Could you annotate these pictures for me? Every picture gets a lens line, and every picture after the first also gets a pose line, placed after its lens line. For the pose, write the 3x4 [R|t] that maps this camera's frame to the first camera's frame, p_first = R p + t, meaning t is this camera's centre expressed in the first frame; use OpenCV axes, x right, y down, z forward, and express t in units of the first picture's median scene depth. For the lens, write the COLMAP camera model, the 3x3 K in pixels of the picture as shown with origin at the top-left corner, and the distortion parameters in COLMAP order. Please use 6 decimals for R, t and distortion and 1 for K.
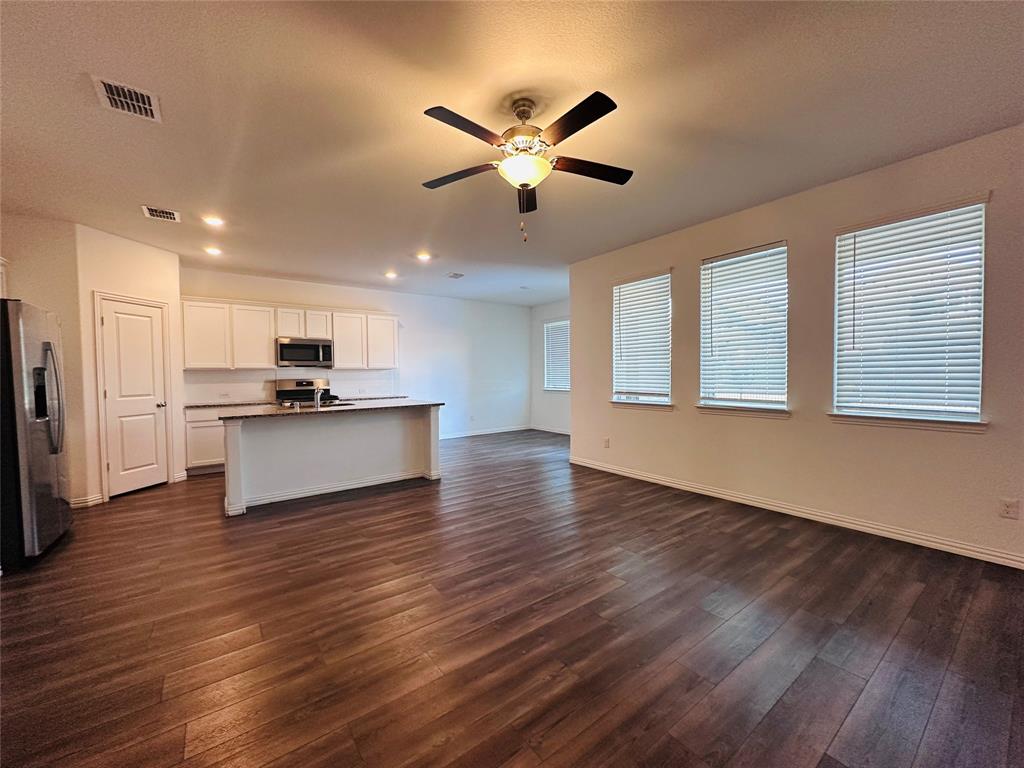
lens RADIAL K [[408.7, 0, 512.0], [0, 408.7, 384.0], [0, 0, 1]] dist [-0.002387, -0.000072]
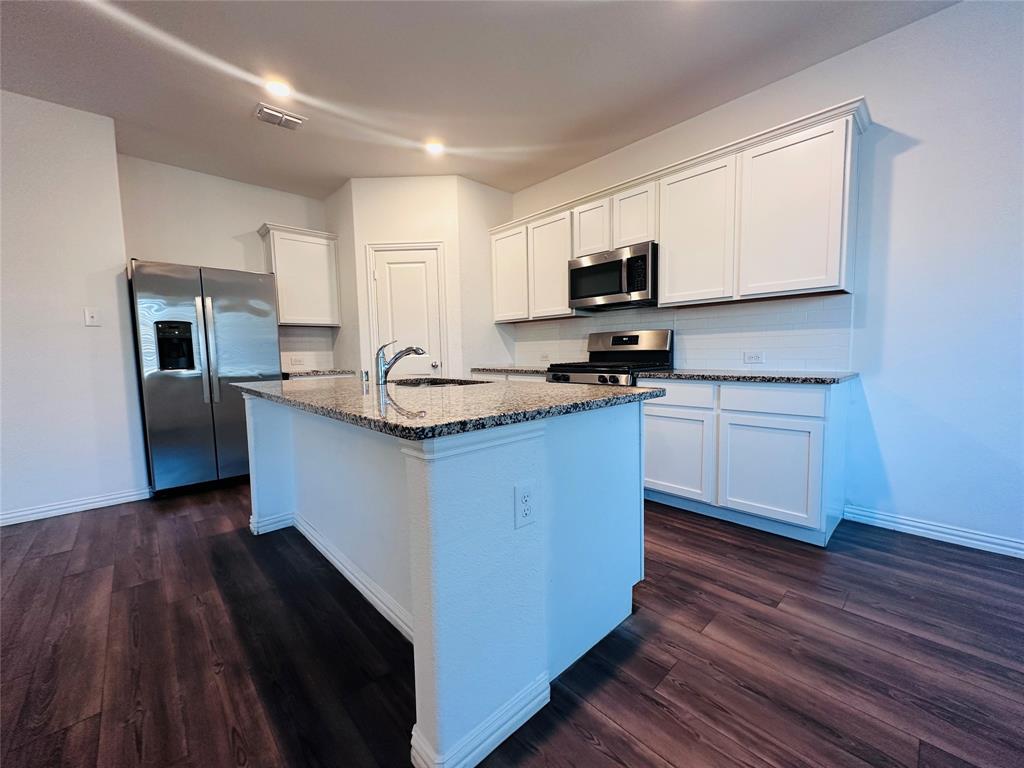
lens RADIAL K [[408.7, 0, 512.0], [0, 408.7, 384.0], [0, 0, 1]] dist [-0.002387, -0.000072]
pose [[0.104840, 0.088460, -0.990547, 0.006622], [-0.004671, 0.996069, 0.088459, 0.011910], [0.994478, -0.004647, 0.104841, 0.928227]]
